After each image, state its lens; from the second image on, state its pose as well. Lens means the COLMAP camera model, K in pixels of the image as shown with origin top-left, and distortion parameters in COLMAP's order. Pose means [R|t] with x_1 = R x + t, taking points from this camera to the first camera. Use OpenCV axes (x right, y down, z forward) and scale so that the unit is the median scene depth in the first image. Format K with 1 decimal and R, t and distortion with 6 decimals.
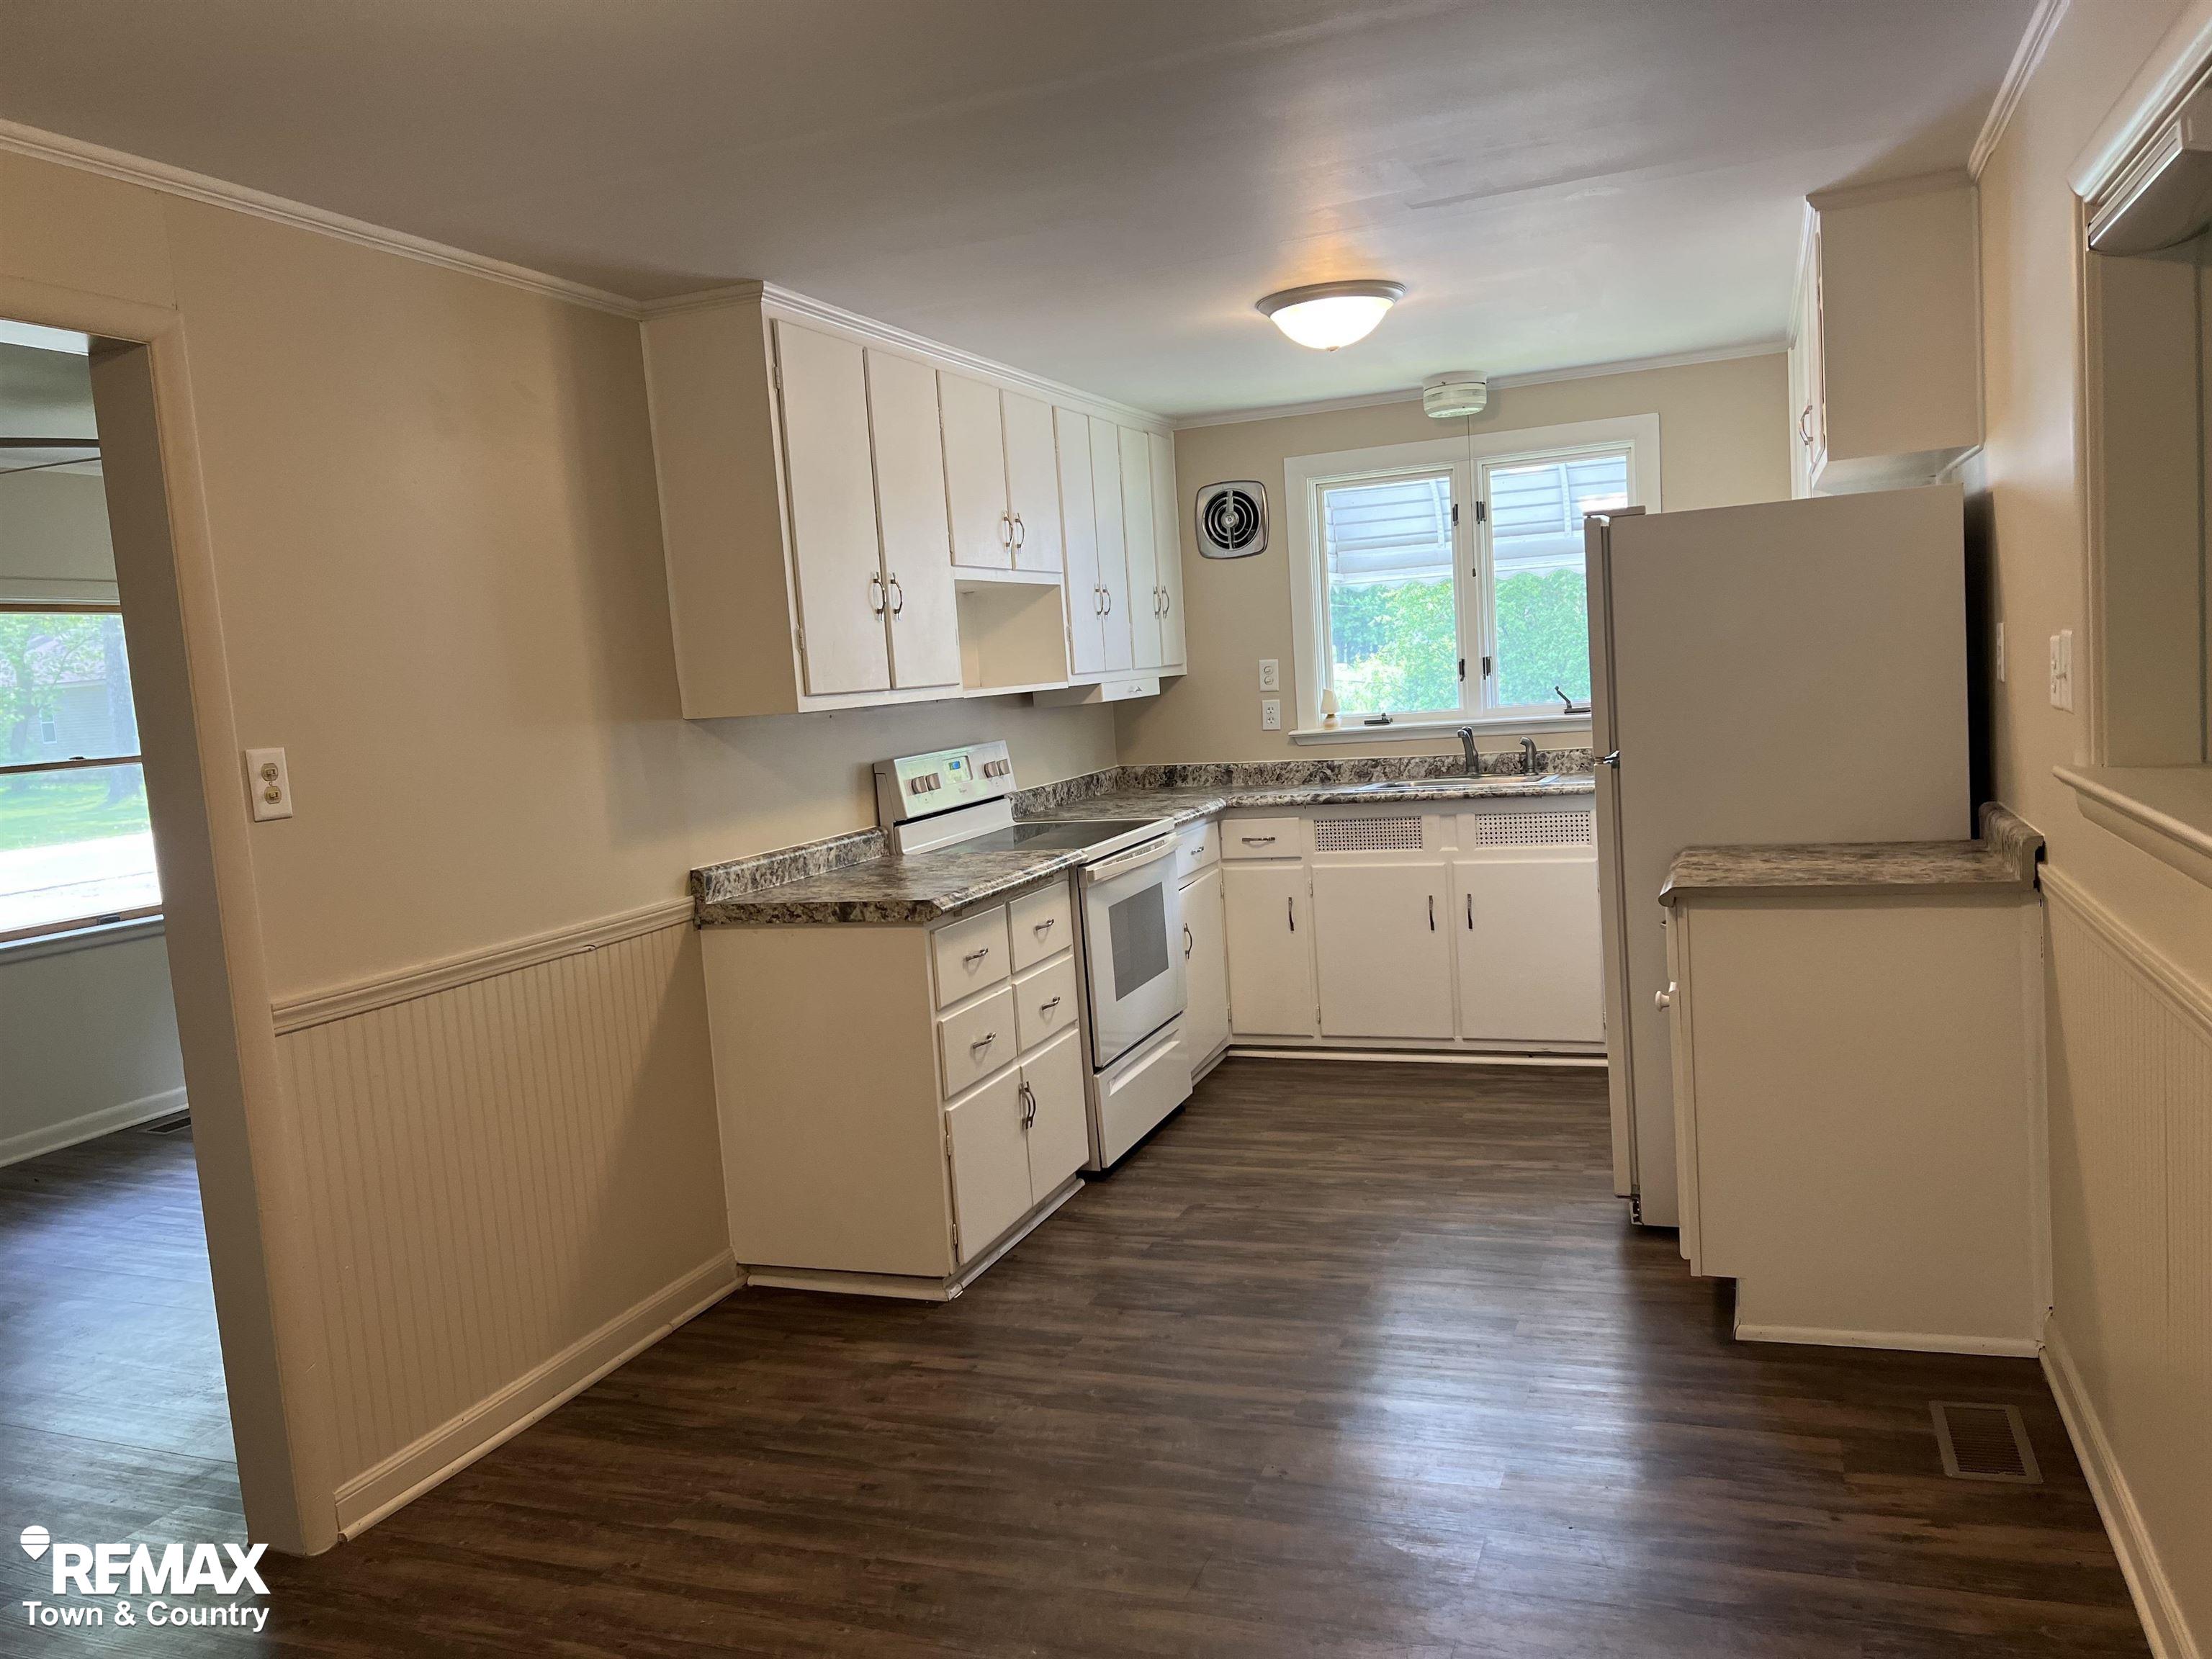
lens RADIAL K [[1689.8, 0, 1108.1], [0, 1689.8, 837.2], [0, 0, 1]] dist [0.072211, -0.093370]
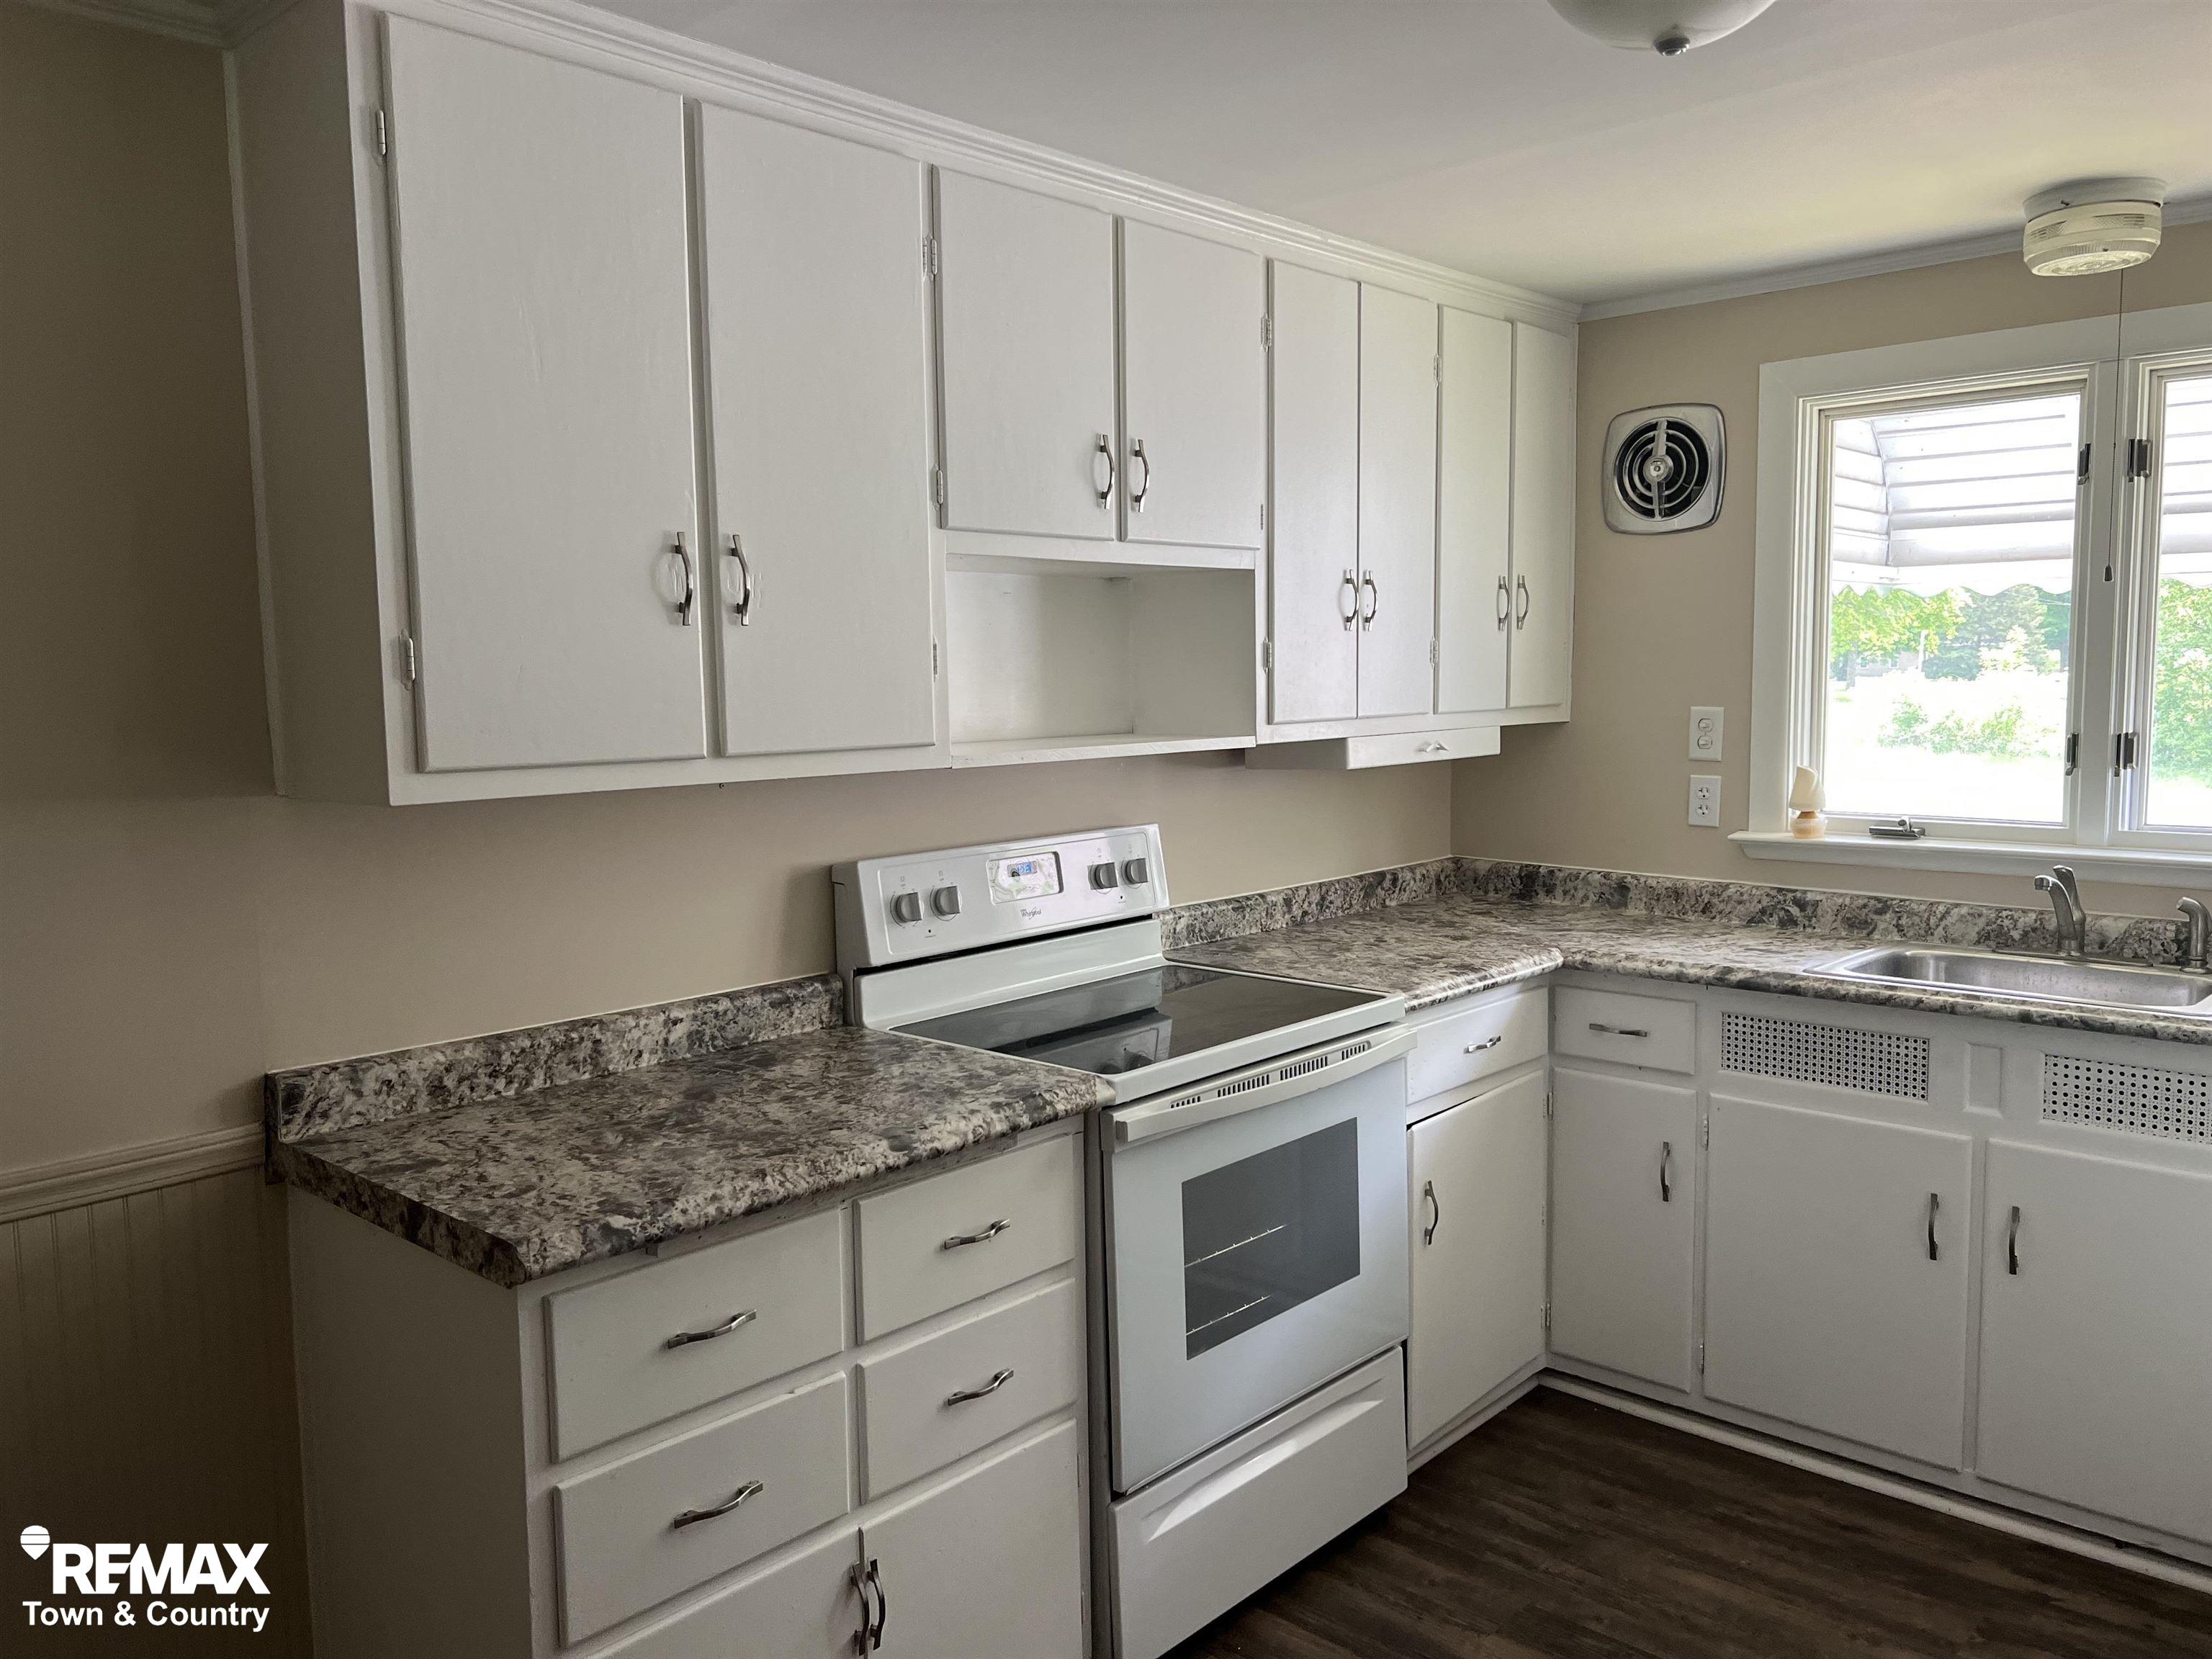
lens RADIAL K [[1689.8, 0, 1096.8], [0, 1689.8, 824.8], [0, 0, 1]] dist [0.072211, -0.093370]
pose [[0.925846, 0.092786, -0.366334, 0.142896], [-0.089545, 0.995647, 0.025872, -0.072792], [0.367140, 0.008850, 0.930124, 0.444266]]
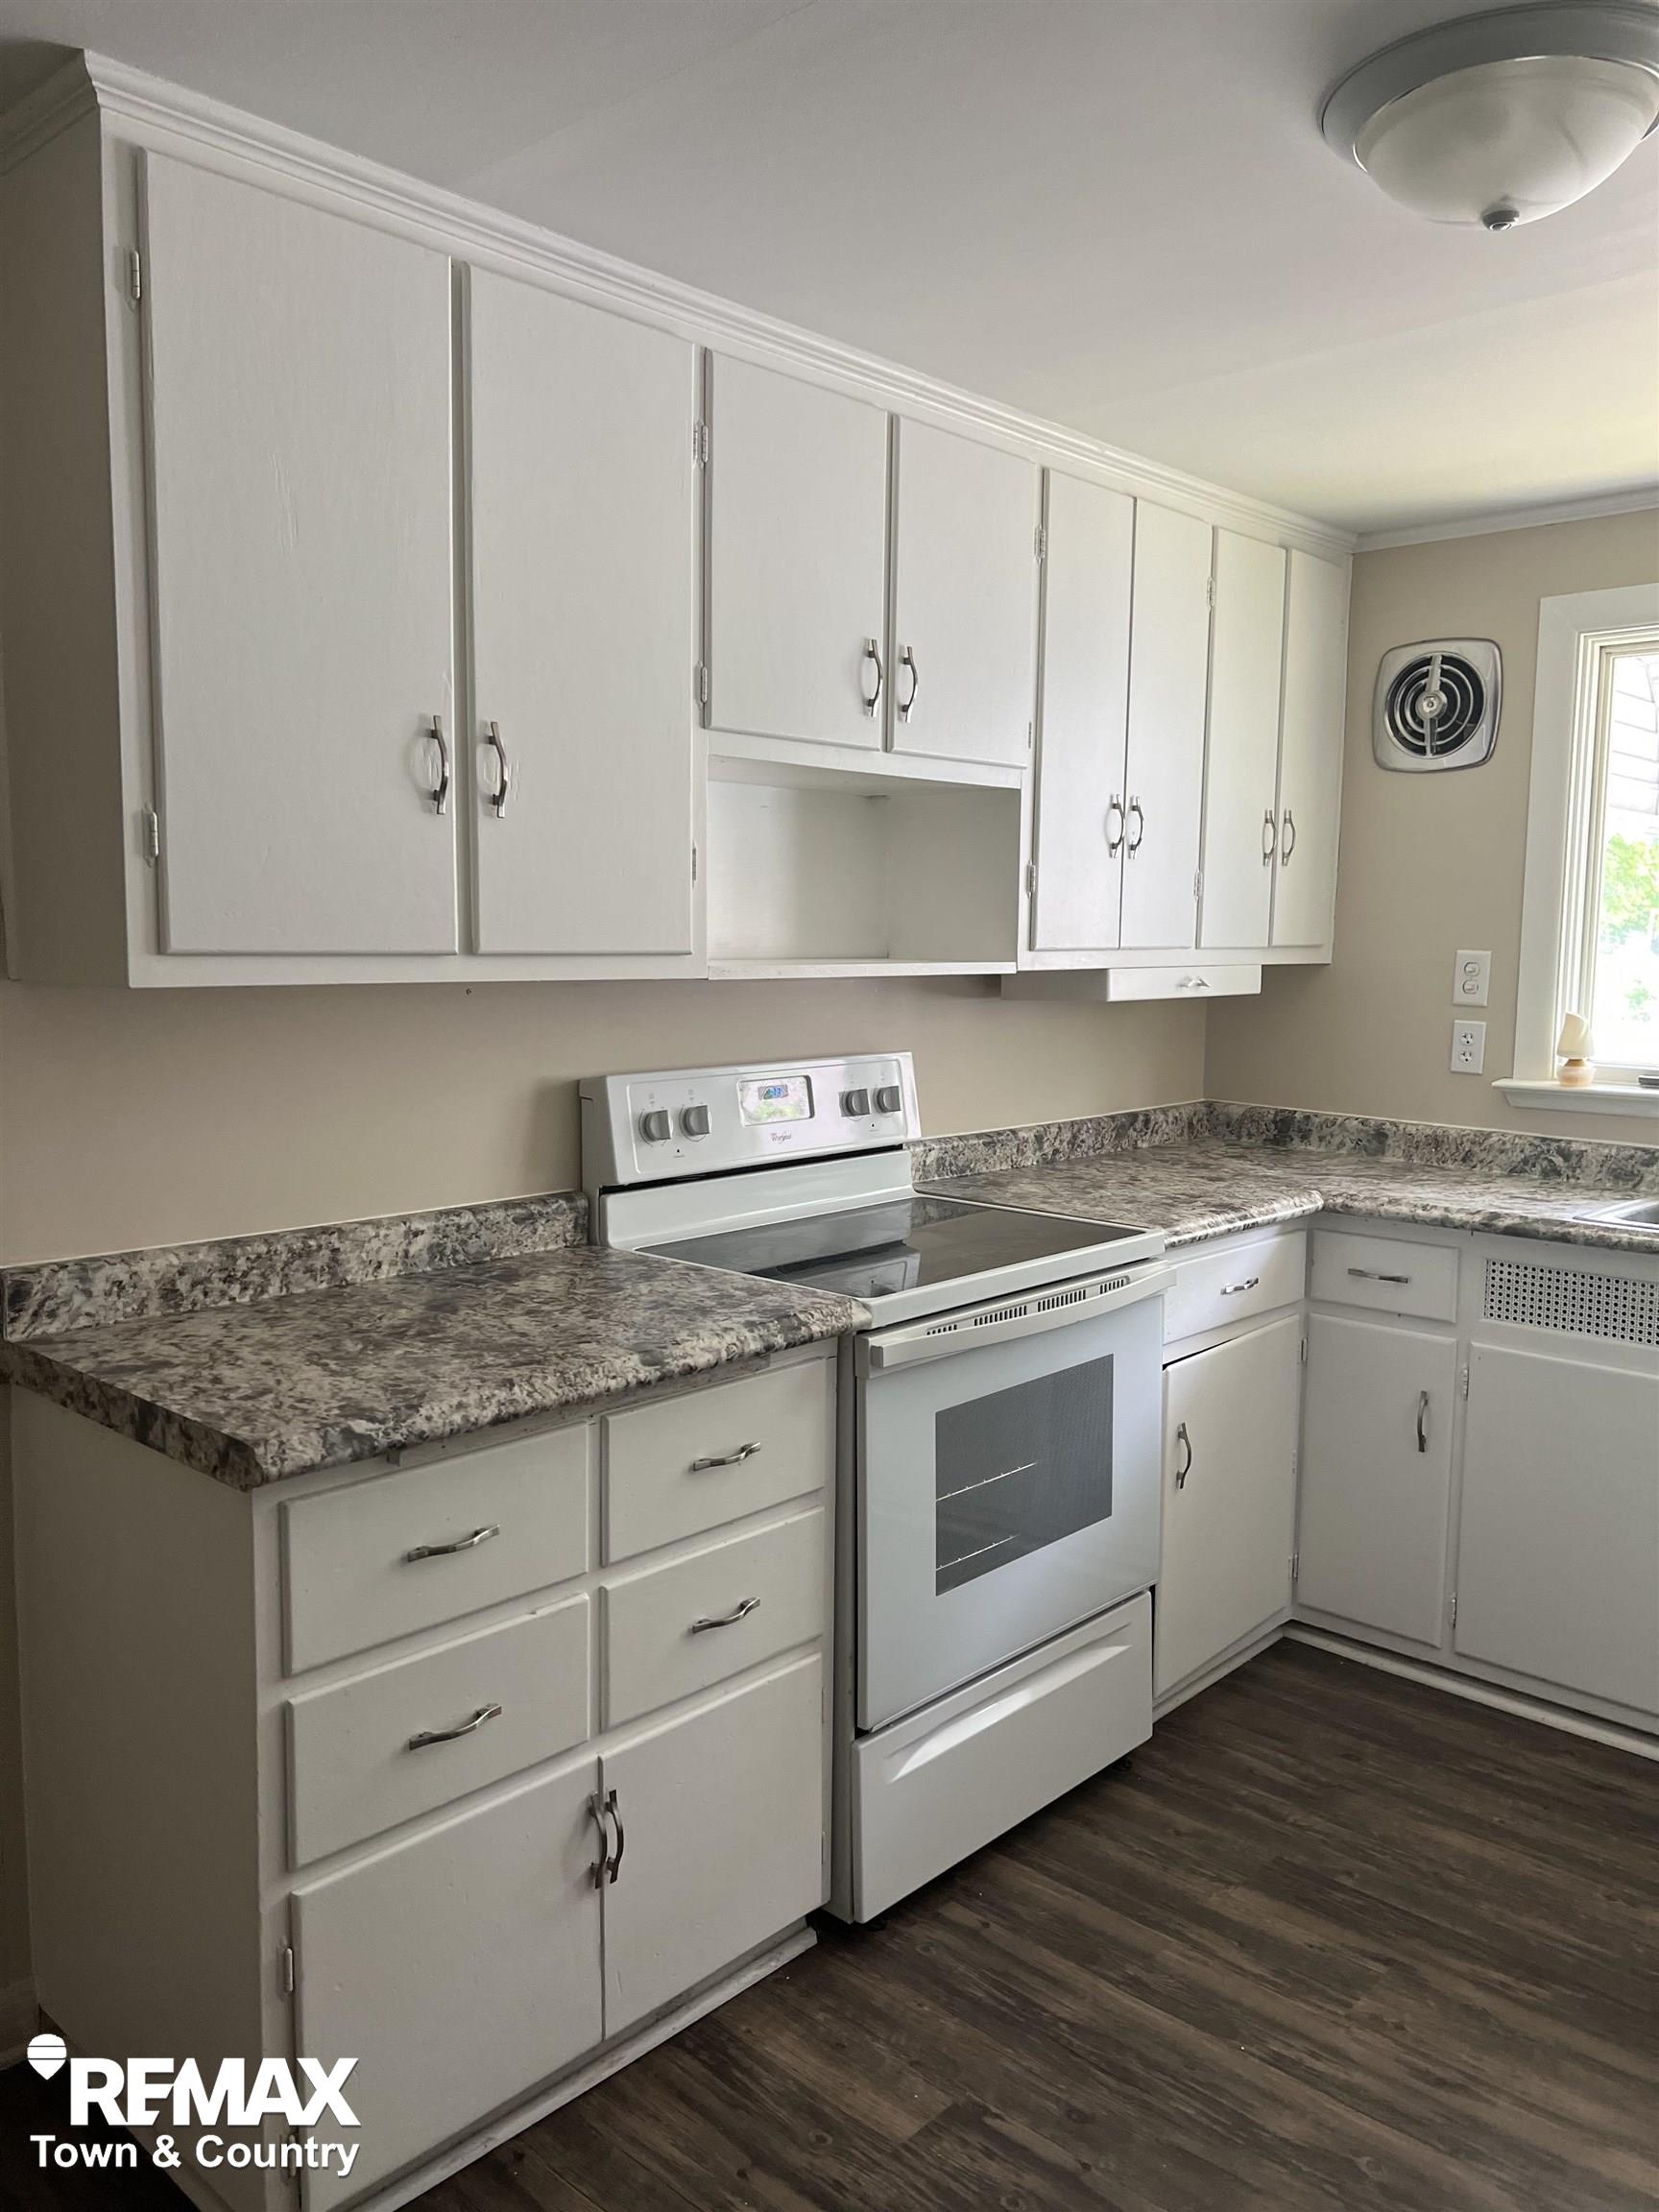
lens RADIAL K [[1689.8, 0, 825.3], [0, 1689.8, 1098.0], [0, 0, 1]] dist [0.072211, -0.093370]
pose [[0.923831, 0.120647, -0.363291, 0.129140], [-0.115962, 0.992645, 0.034765, -0.060069], [0.364814, 0.010011, 0.931027, 0.456293]]
